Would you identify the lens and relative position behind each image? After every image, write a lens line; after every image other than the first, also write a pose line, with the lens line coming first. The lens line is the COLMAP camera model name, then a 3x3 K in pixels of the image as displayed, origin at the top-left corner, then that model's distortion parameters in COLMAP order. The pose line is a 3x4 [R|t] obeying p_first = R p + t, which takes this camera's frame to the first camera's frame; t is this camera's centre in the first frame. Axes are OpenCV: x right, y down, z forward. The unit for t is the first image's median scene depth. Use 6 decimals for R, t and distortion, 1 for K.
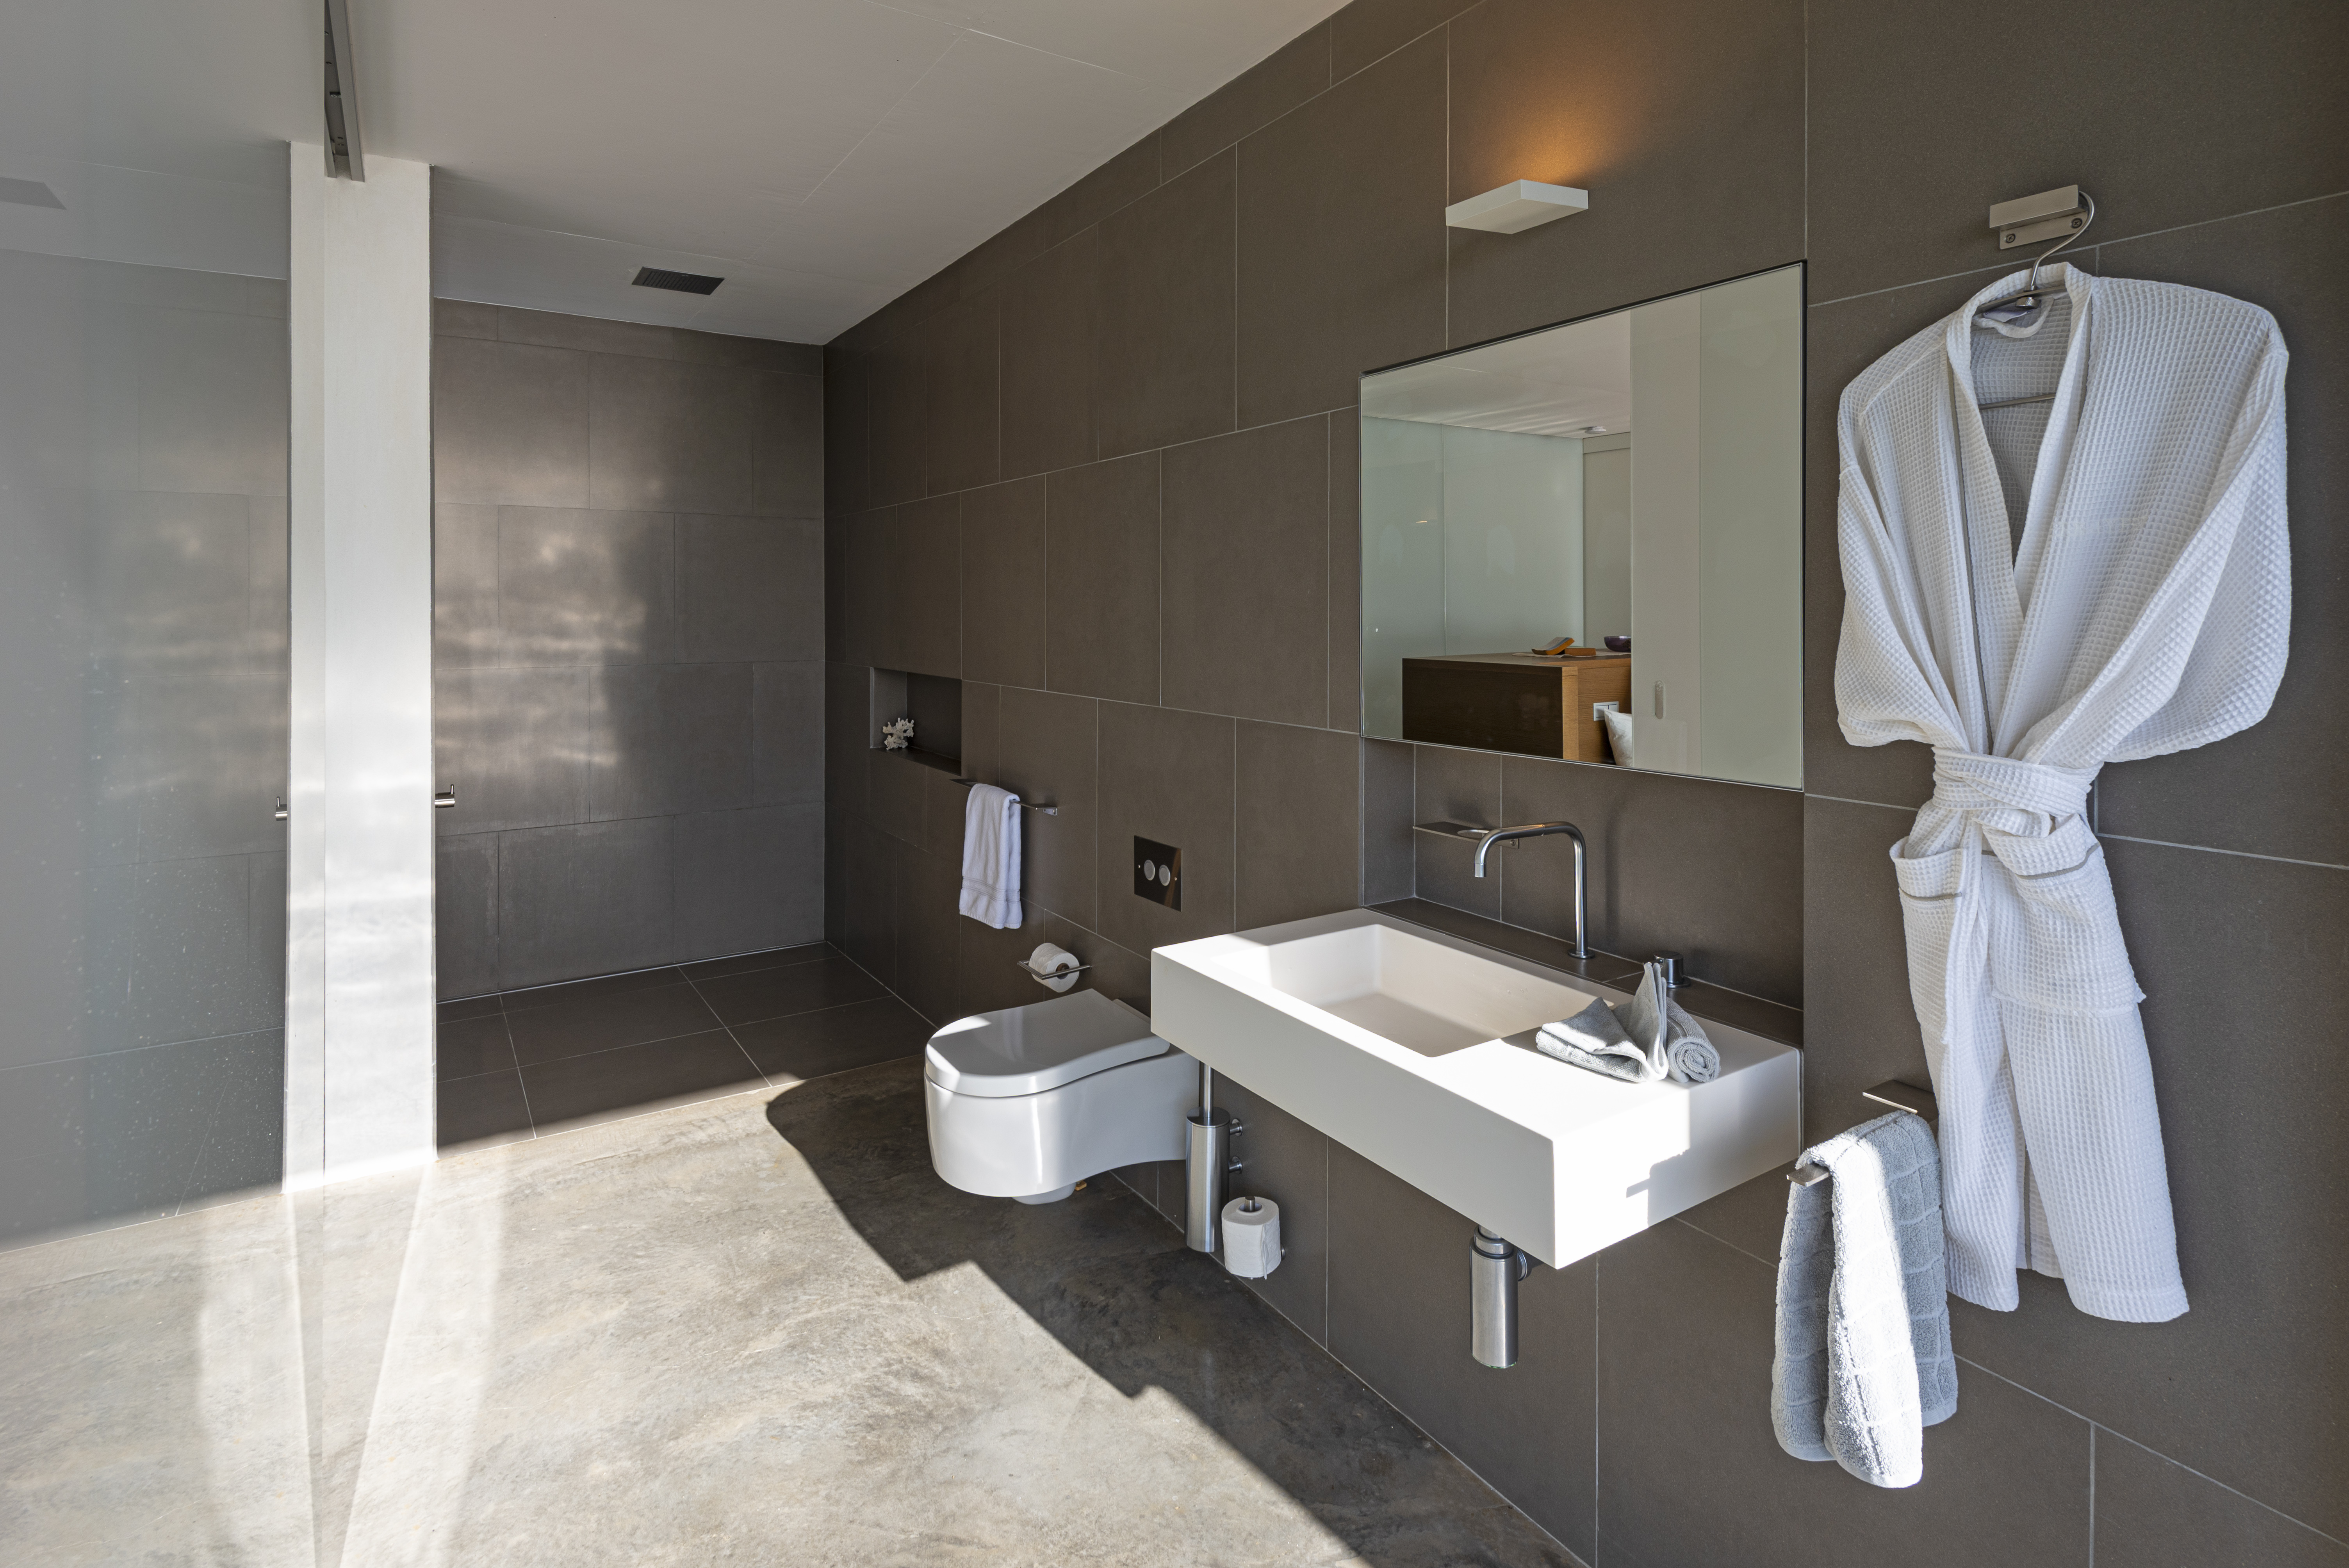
lens RADIAL K [[1129.9, 0, 1174.5], [0, 1129.9, 784.0], [0, 0, 1]] dist [0.000183, 0.000261]
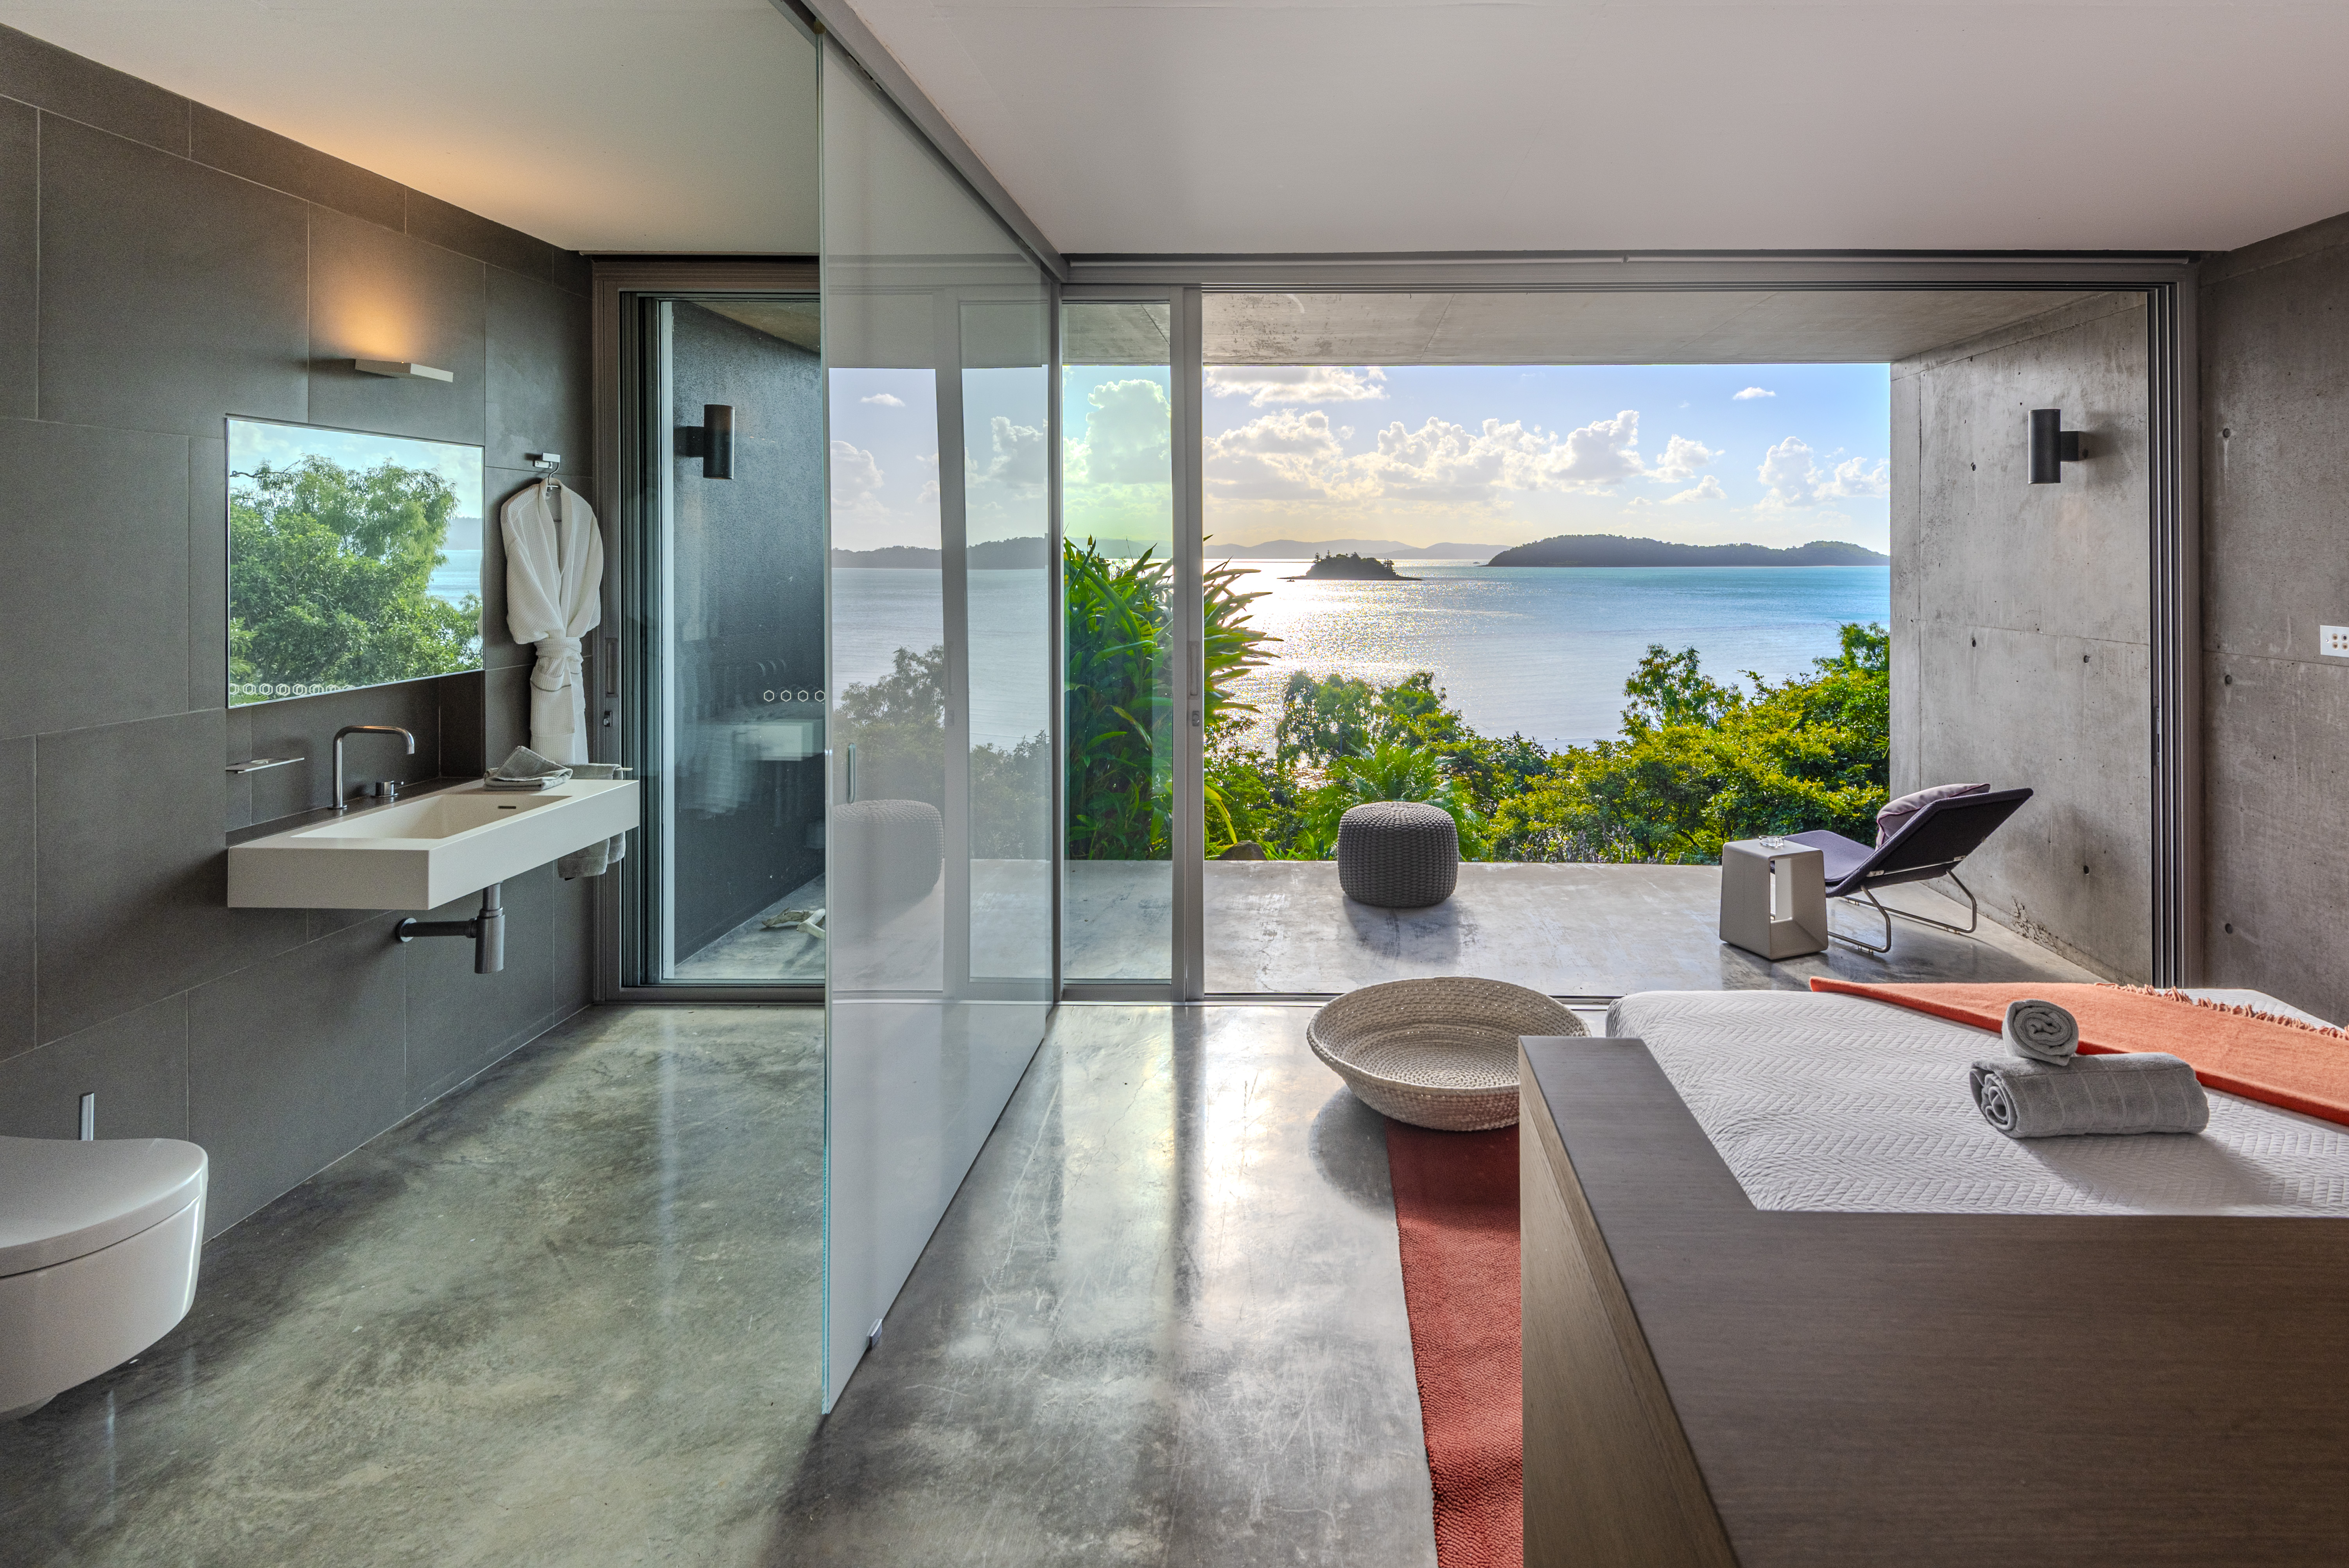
lens RADIAL K [[1129.9, 0, 1174.5], [0, 1129.9, 784.0], [0, 0, 1]] dist [0.000183, 0.000261]
pose [[-0.764965, -0.132935, 0.630204, -2.423081], [0.095653, 0.944169, 0.315270, -0.373496], [-0.636929, 0.301451, -0.709541, 2.005817]]
